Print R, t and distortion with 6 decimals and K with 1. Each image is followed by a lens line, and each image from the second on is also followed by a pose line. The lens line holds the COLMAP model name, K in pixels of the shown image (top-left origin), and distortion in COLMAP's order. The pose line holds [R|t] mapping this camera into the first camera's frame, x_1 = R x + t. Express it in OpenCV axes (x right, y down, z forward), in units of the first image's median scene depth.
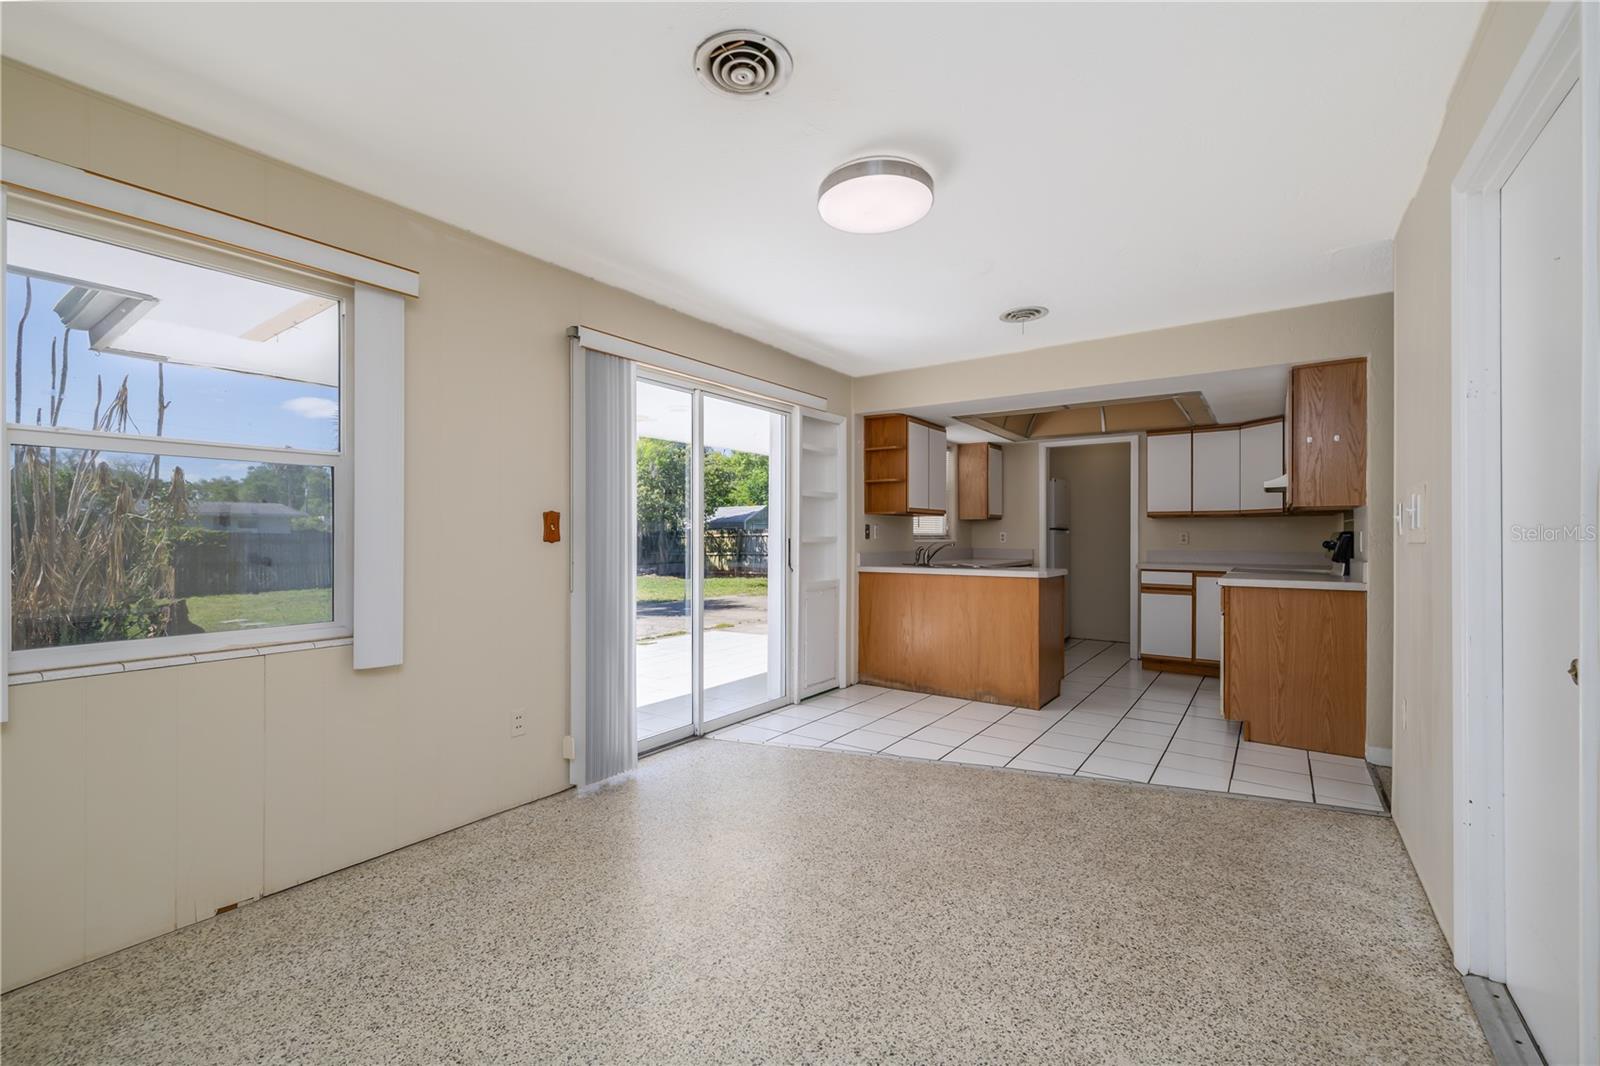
lens RADIAL K [[684.7, 0, 789.7], [0, 684.7, 532.3], [0, 0, 1]] dist [0.004189, 0.000384]
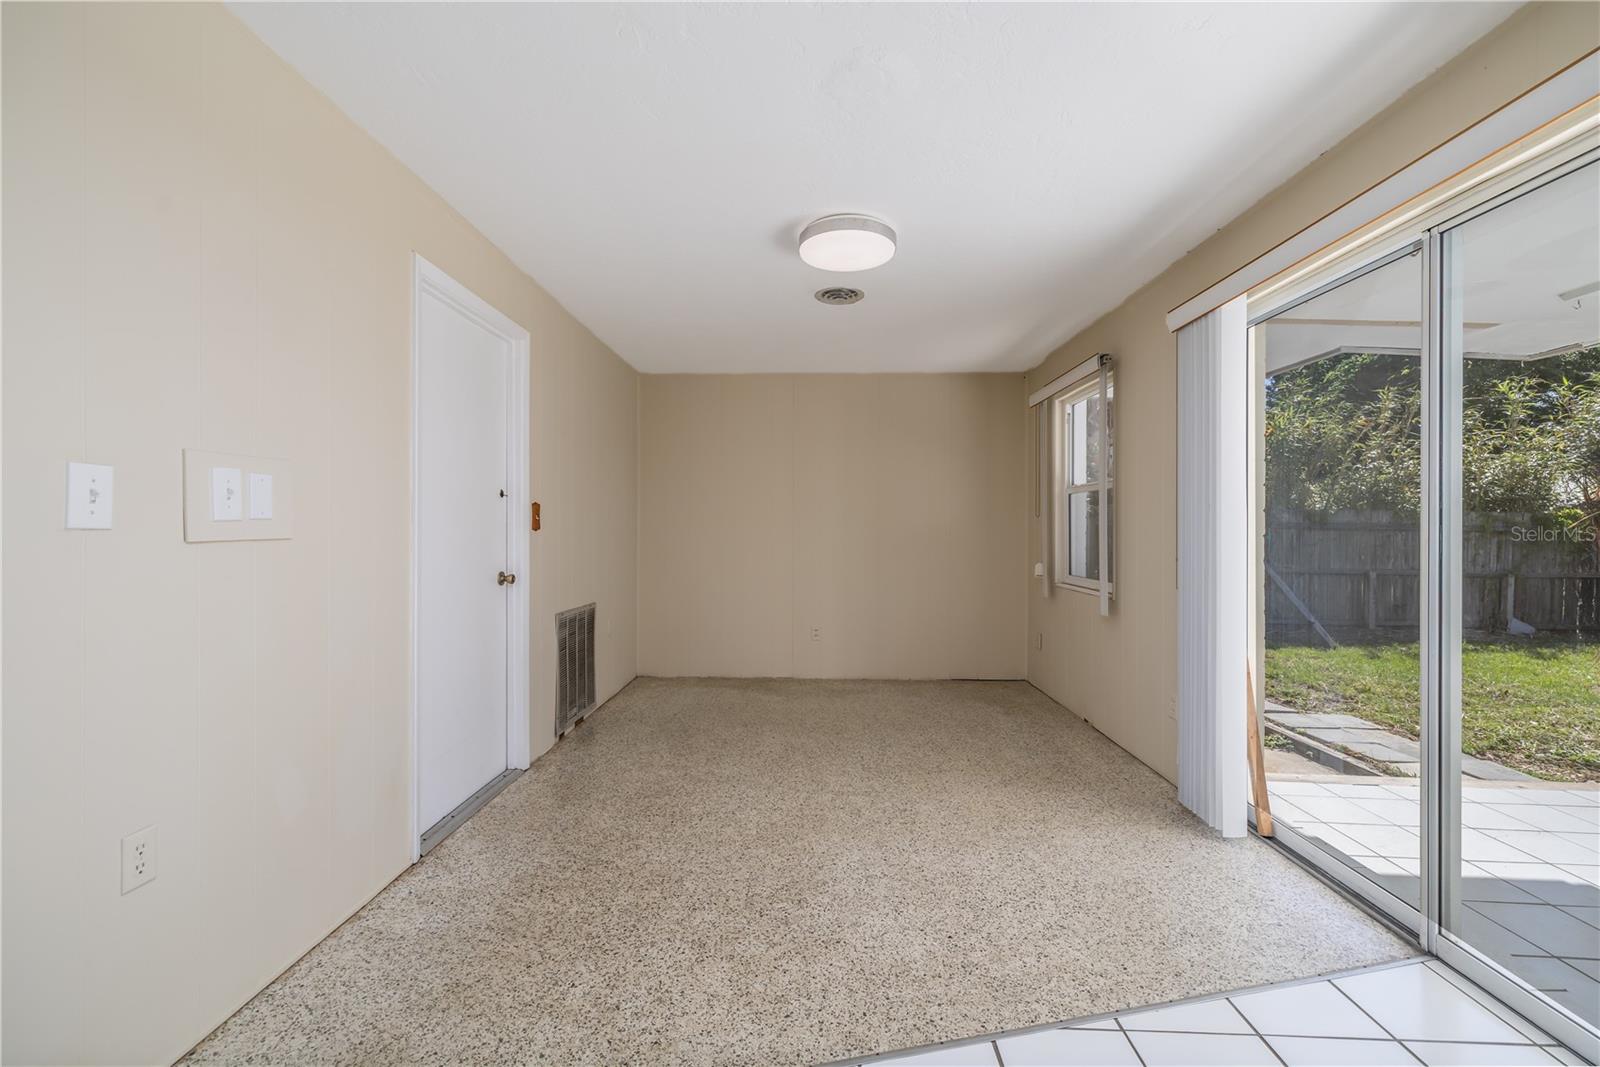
lens RADIAL K [[684.7, 0, 794.7], [0, 684.7, 530.0], [0, 0, 1]] dist [0.004189, 0.000384]
pose [[-0.837625, -0.001255, -0.546245, 0.463631], [-0.001435, 0.999999, -0.000097, 0.001733], [0.546244, 0.000702, -0.837625, 1.064194]]
